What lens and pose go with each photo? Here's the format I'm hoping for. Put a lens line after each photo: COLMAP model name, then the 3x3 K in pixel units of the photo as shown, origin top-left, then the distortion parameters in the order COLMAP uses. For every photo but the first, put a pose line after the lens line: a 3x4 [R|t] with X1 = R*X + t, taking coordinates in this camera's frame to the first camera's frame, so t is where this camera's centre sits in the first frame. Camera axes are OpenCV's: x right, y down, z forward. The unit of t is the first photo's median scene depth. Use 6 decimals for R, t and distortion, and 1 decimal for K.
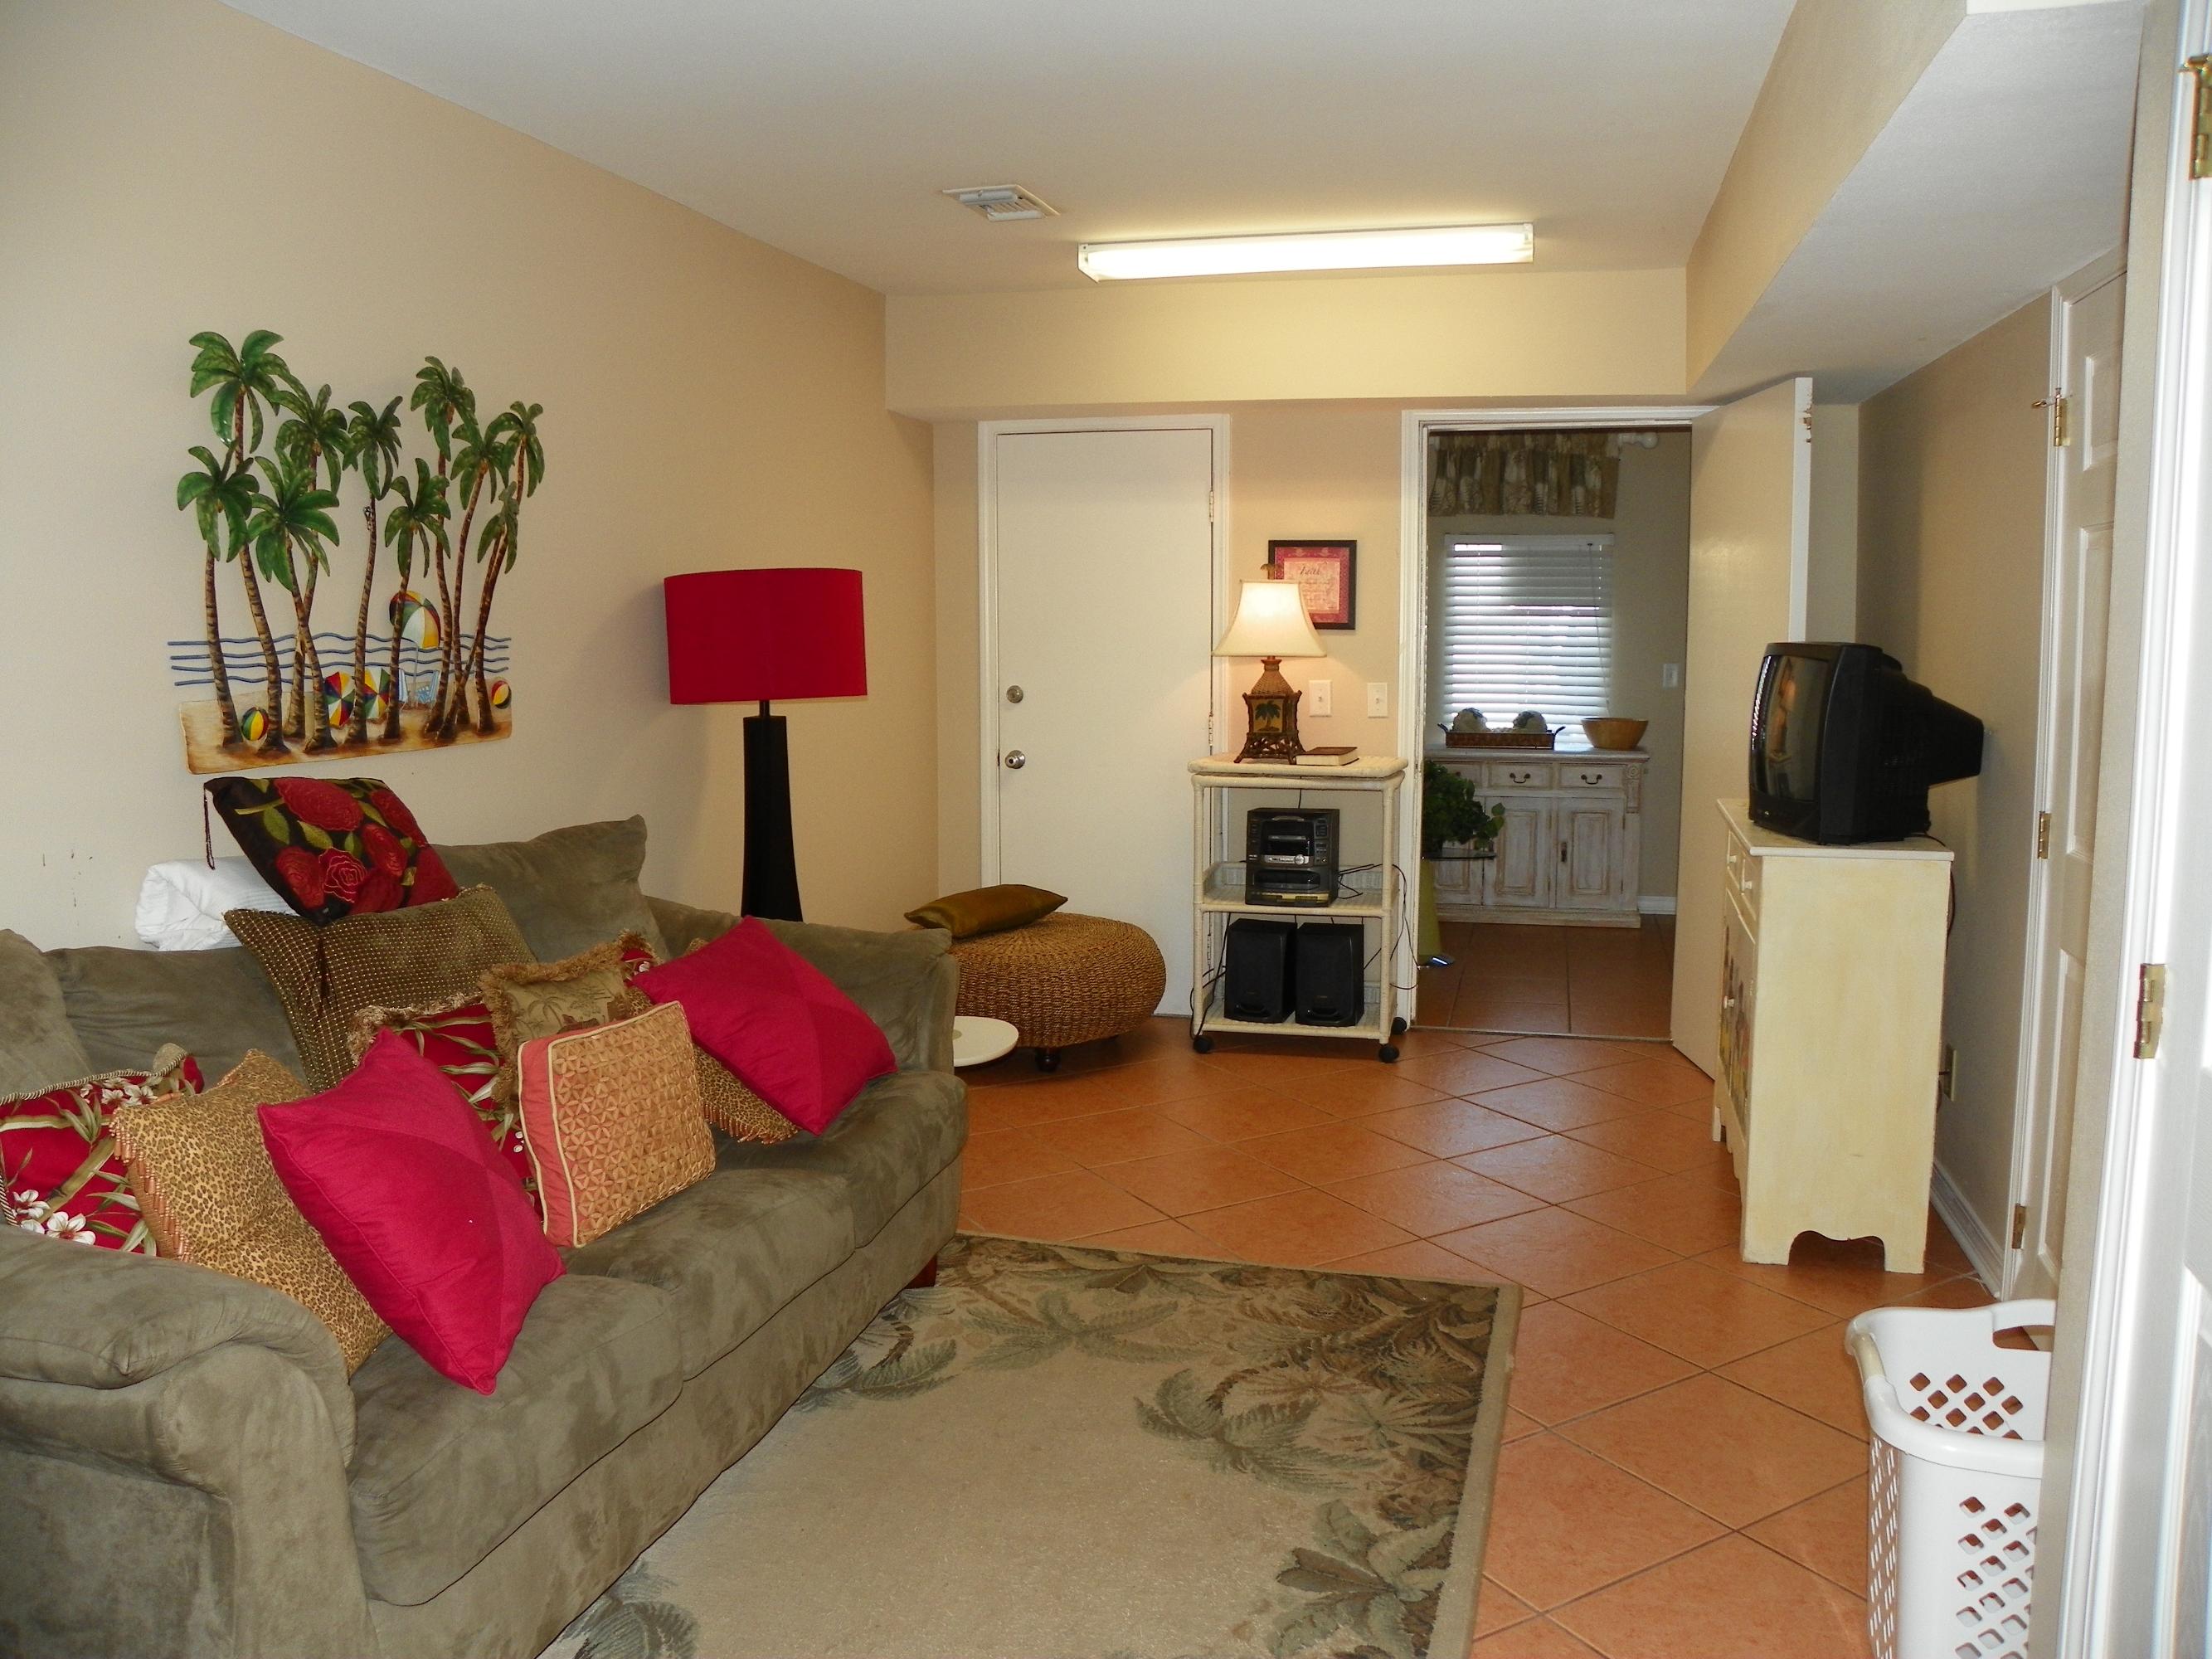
lens RADIAL K [[1713.4, 0, 1097.3], [0, 1713.4, 811.5], [0, 0, 1]] dist [-0.153452, 0.103961]
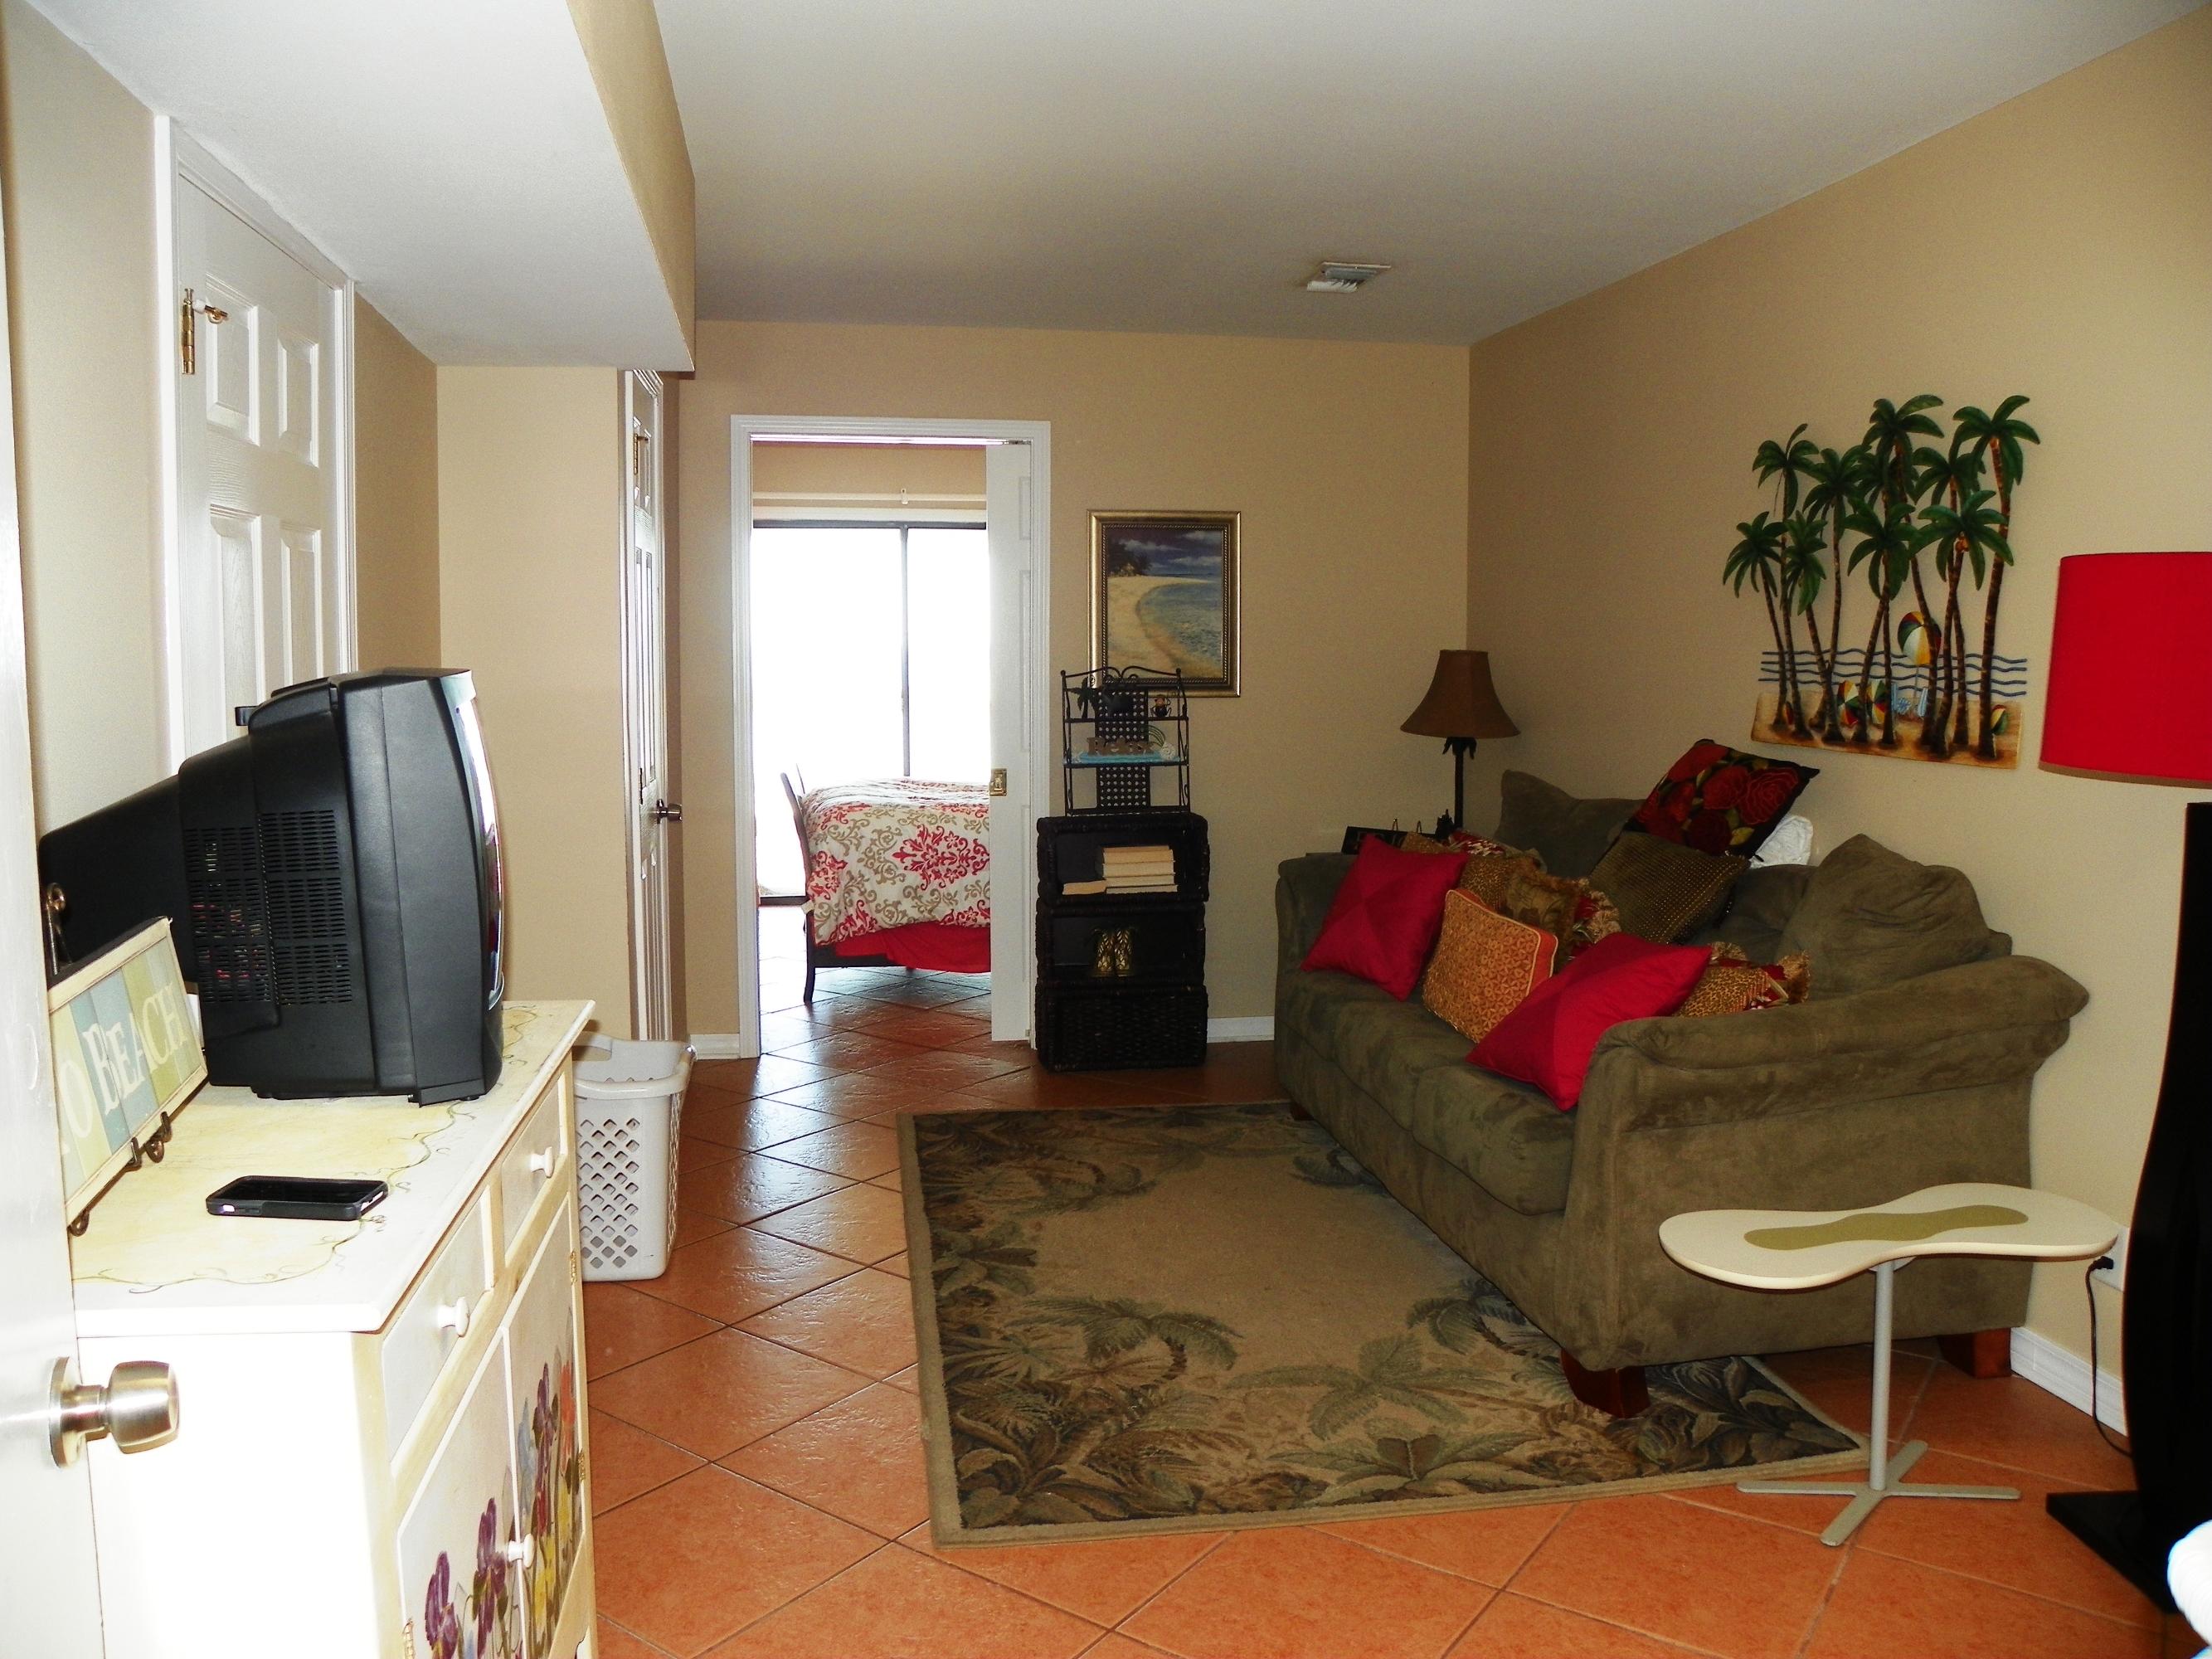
lens RADIAL K [[1713.4, 0, 1101.0], [0, 1713.4, 835.3], [0, 0, 1]] dist [-0.153452, 0.103961]
pose [[-0.909220, 0.044548, -0.413926, 0.530663], [-0.046726, 0.977057, 0.207790, -0.192927], [0.413686, 0.208268, -0.886278, 1.801658]]
